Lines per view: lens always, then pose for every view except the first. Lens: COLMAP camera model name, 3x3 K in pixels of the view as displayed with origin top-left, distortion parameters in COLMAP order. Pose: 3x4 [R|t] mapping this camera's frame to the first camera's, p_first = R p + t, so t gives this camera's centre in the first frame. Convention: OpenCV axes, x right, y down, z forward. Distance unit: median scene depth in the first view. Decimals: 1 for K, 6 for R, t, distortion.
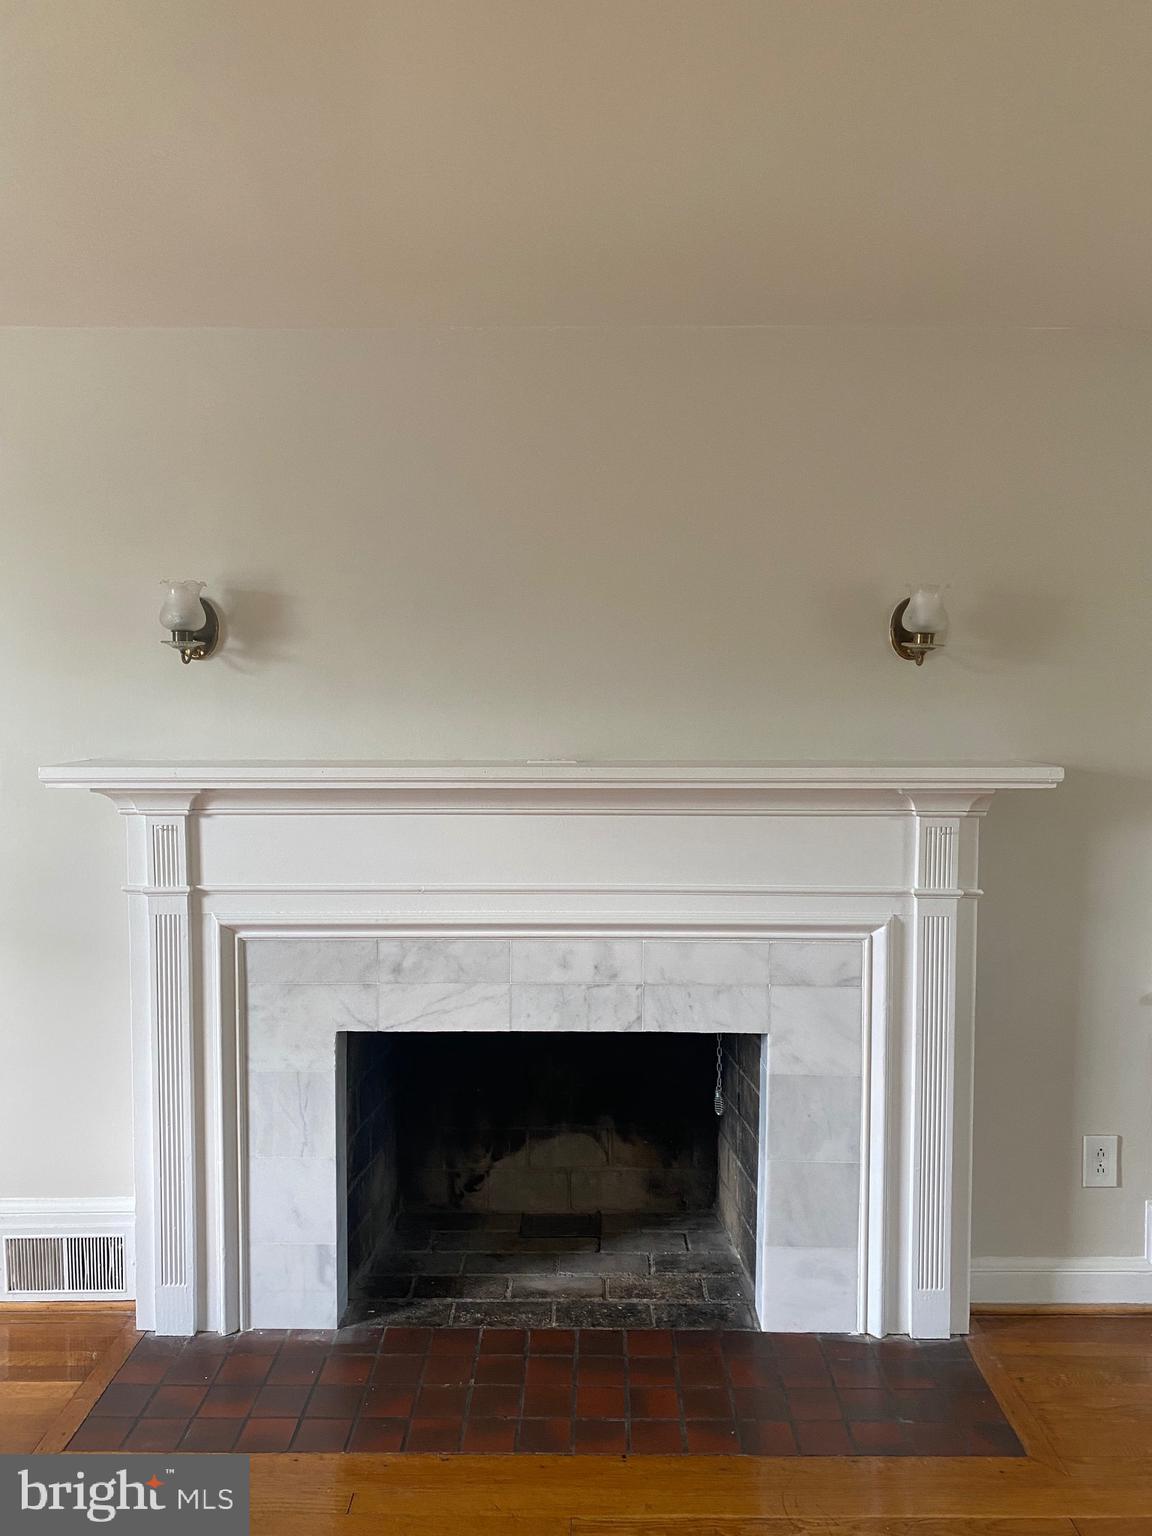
lens RADIAL K [[1188.5, 0, 576.0], [0, 1188.5, 768.0], [0, 0, 1]] dist [0.088645, -0.130383]
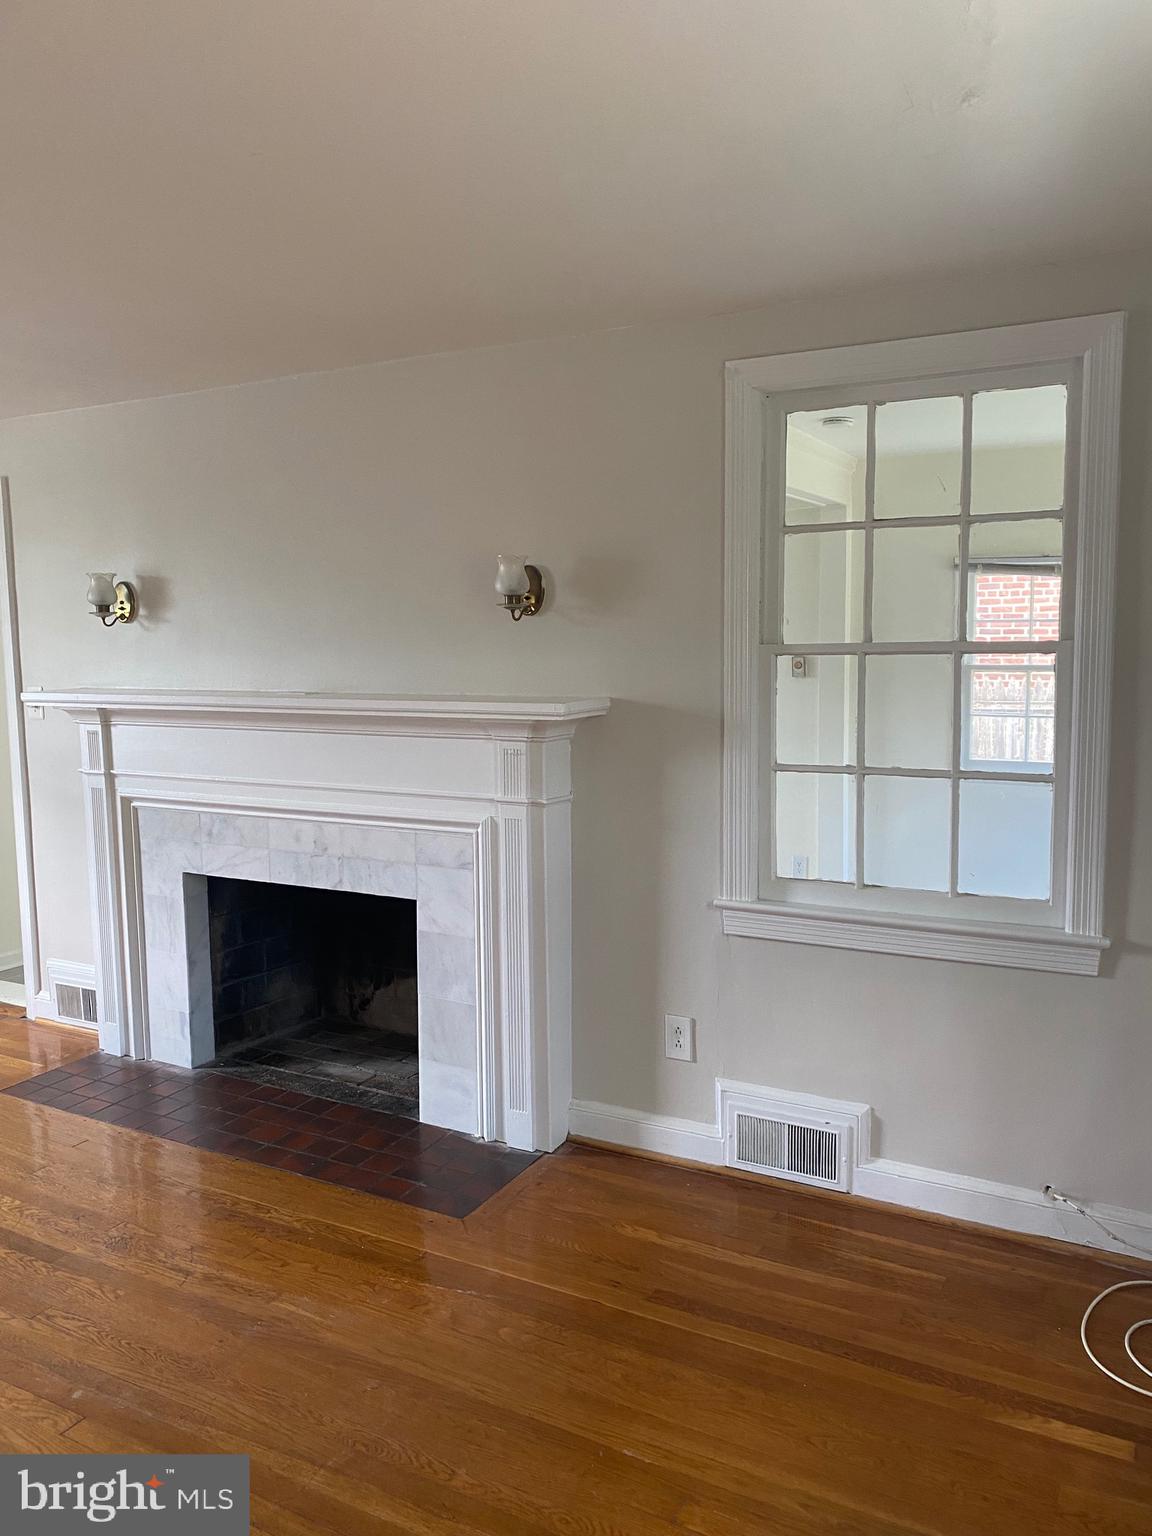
lens RADIAL K [[1155.0, 0, 553.6], [0, 1155.0, 763.6], [0, 0, 1]] dist [0.083585, -0.084295]
pose [[0.875127, 0.039495, -0.482279, 0.900087], [-0.013365, 0.998256, 0.057498, -0.004967], [0.483709, -0.043873, 0.874128, -0.040729]]
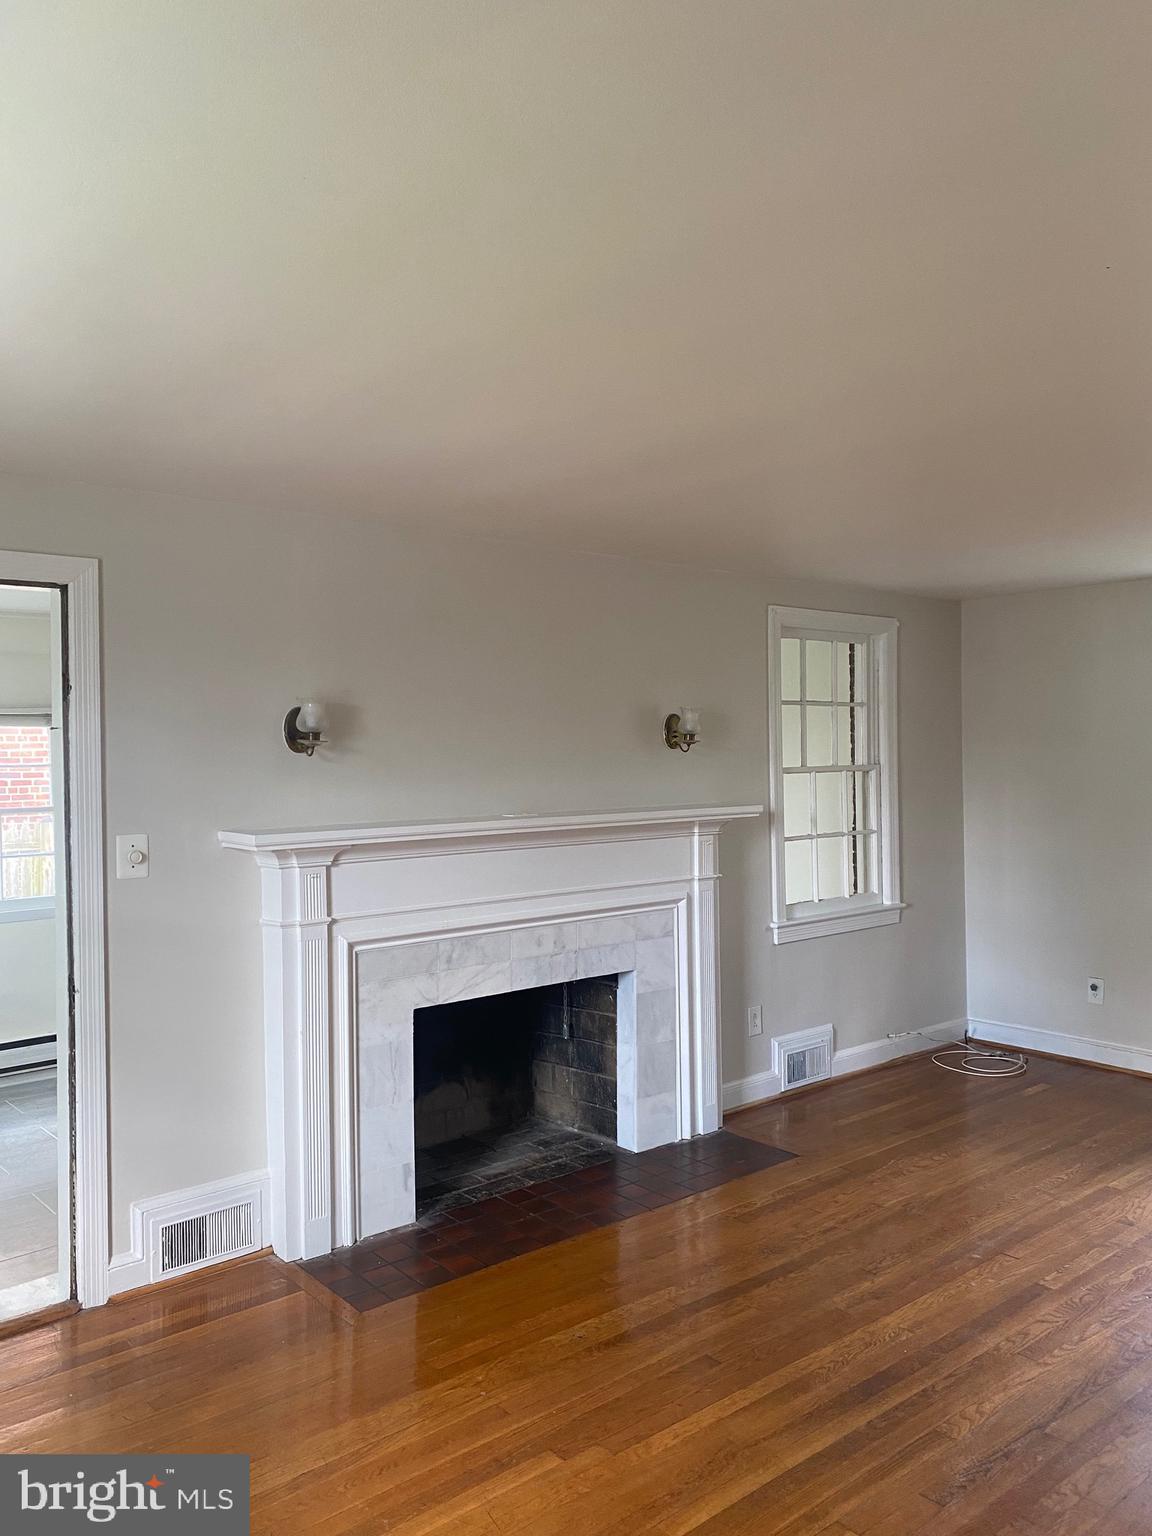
lens RADIAL K [[1188.5, 0, 576.0], [0, 1188.5, 768.0], [0, 0, 1]] dist [0.088645, -0.130383]
pose [[0.762146, -0.020464, 0.647082, -0.974587], [0.058005, 0.997639, -0.036770, -0.005273], [-0.644802, 0.065558, 0.761533, -0.239387]]
